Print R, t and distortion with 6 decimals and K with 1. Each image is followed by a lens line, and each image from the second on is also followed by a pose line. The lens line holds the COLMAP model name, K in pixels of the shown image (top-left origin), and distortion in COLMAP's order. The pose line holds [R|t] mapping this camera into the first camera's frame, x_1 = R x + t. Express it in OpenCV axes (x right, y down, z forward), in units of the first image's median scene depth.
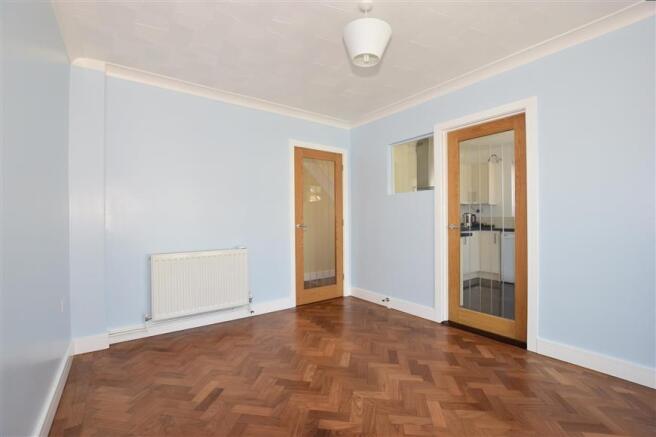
lens RADIAL K [[292.8, 0, 328.0], [0, 292.8, 218.5], [0, 0, 1]] dist [-0.001109, -0.000164]
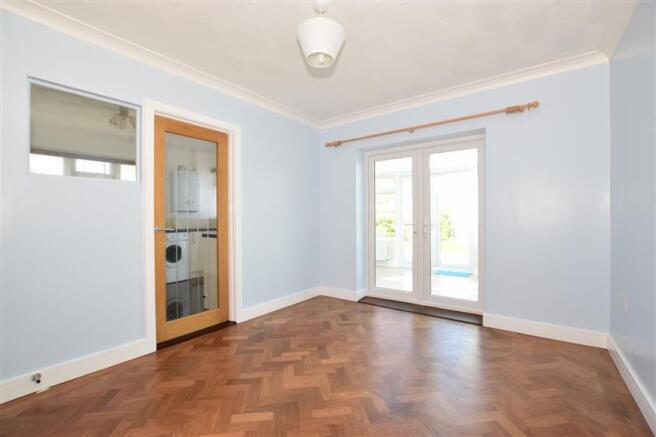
lens RADIAL K [[293.1, 0, 328.0], [0, 293.1, 218.5], [0, 0, 1]] dist [0.000586, 0.000089]
pose [[-0.278866, 0.008700, 0.960290, -0.695314], [0.002178, 0.999962, -0.008427, 0.006302], [-0.960327, -0.000258, -0.278875, 1.042633]]
